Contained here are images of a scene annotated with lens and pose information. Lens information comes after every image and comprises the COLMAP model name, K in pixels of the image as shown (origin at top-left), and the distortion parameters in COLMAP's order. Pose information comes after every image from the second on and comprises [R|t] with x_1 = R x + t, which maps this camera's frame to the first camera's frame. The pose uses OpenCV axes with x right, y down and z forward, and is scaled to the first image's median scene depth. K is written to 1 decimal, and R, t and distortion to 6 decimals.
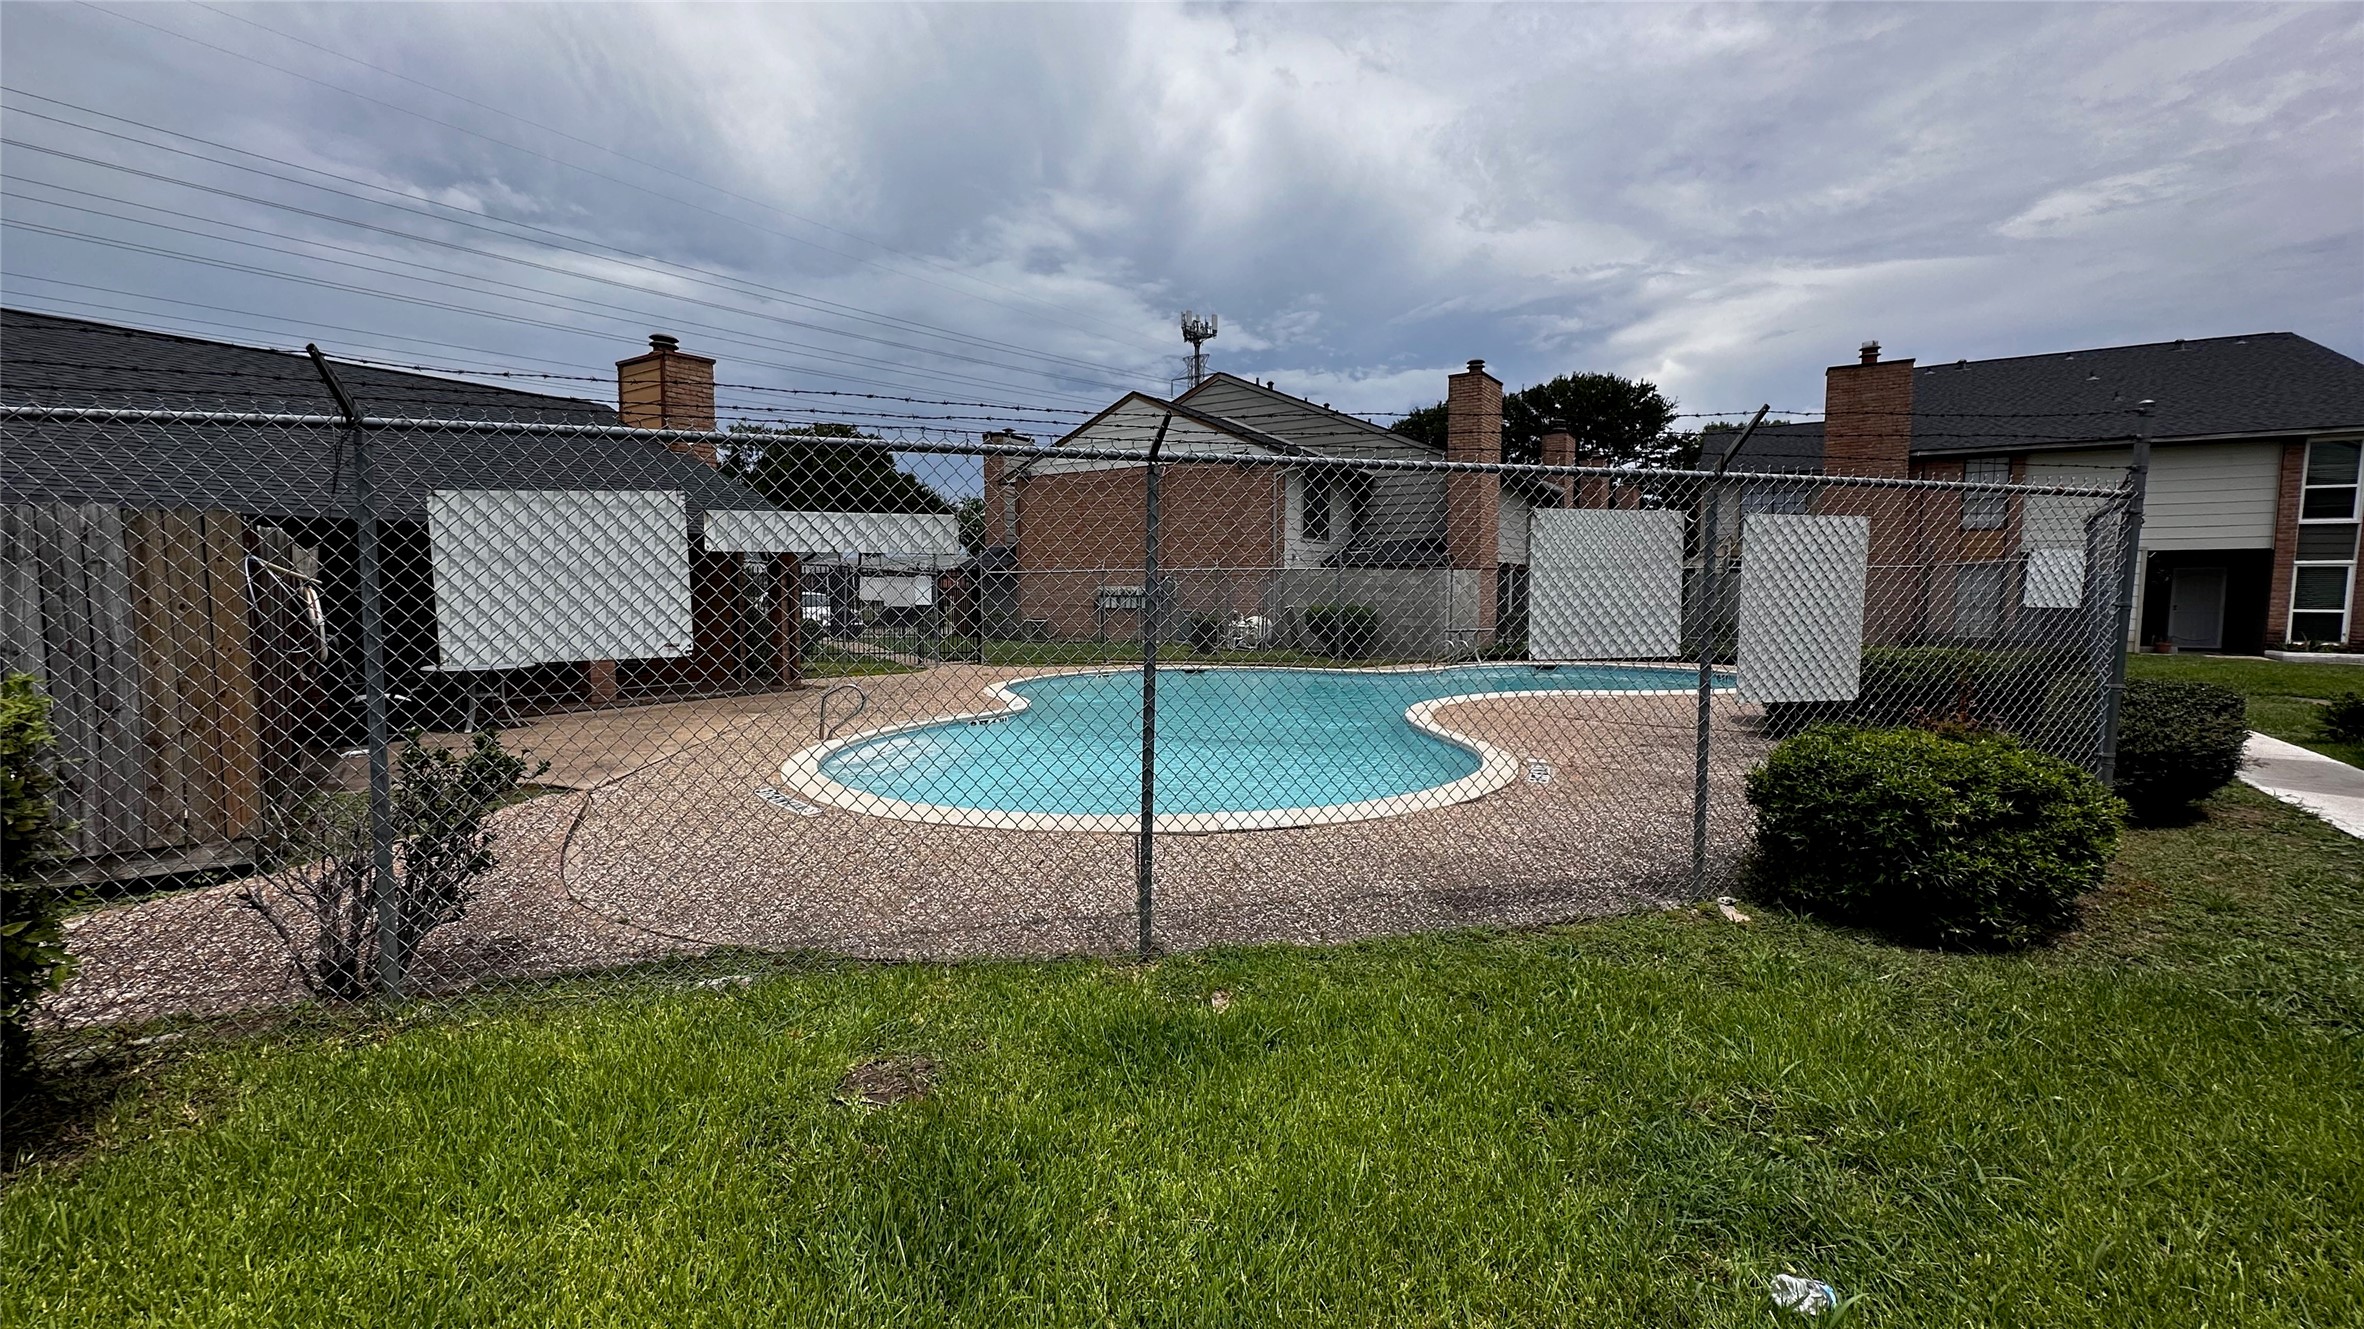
lens RADIAL K [[946.6, 0, 1188.5], [0, 946.6, 670.2], [0, 0, 1]] dist [0.000931, 0.000721]
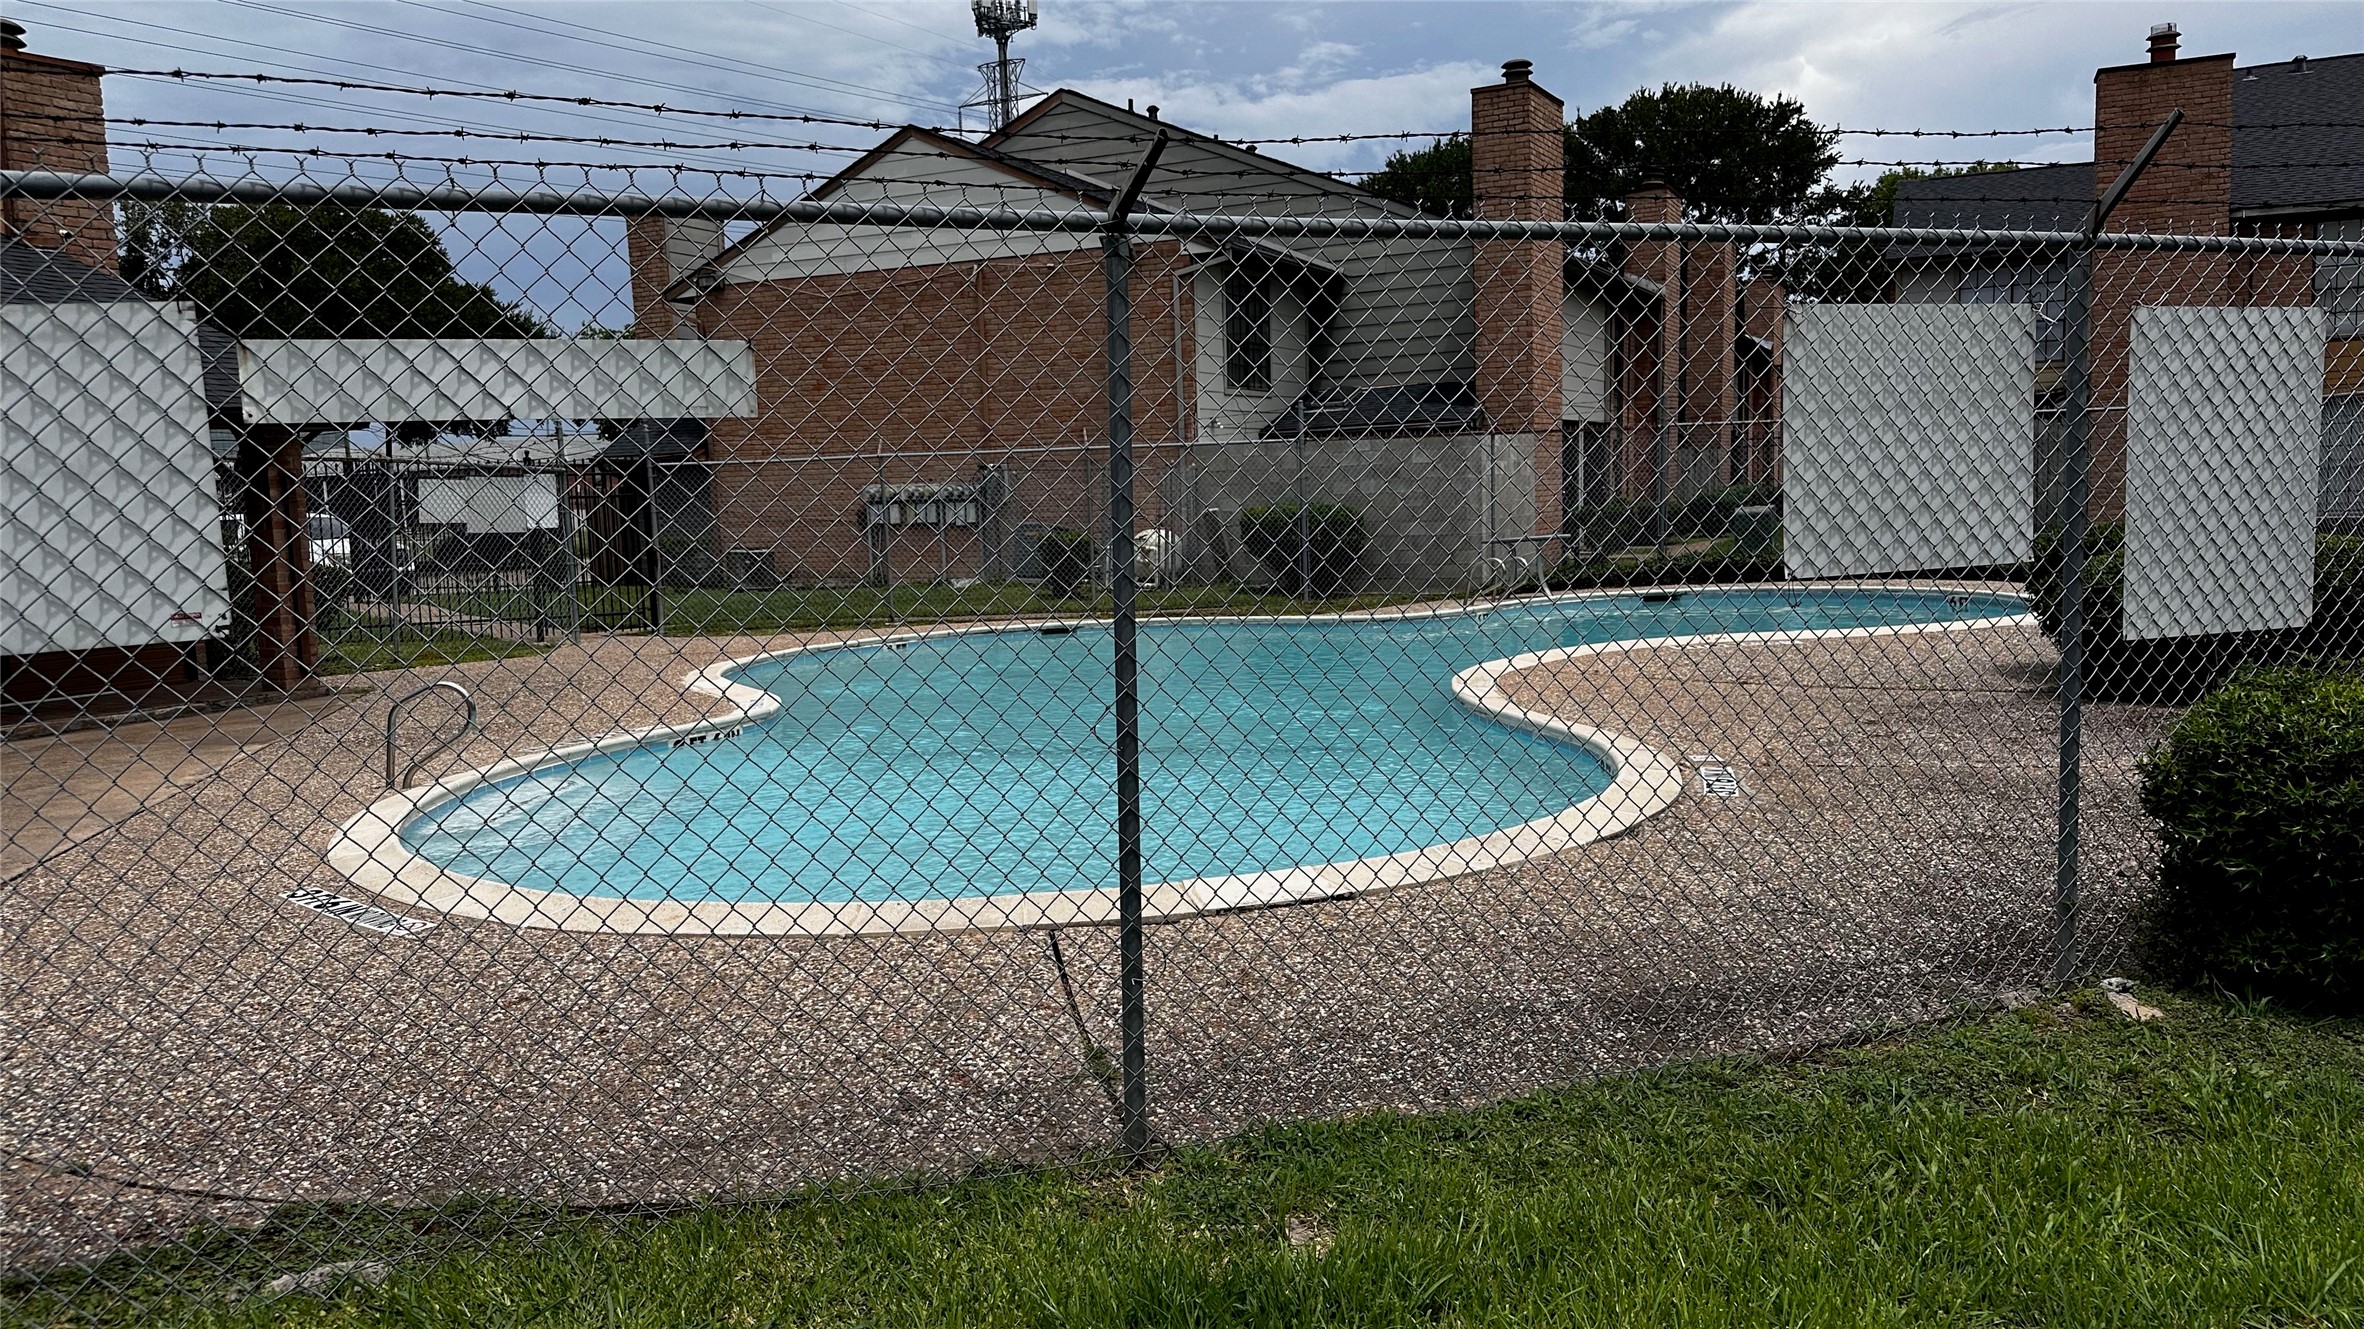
lens RADIAL K [[1660.8, 0, 1165.7], [0, 1660.8, 679.6], [0, 0, 1]] dist [0.045798, -0.051637]
pose [[0.993158, -0.046569, 0.107095, -0.097876], [0.043224, 0.998509, 0.033352, -0.000181], [-0.108488, -0.028494, 0.993689, 0.053770]]
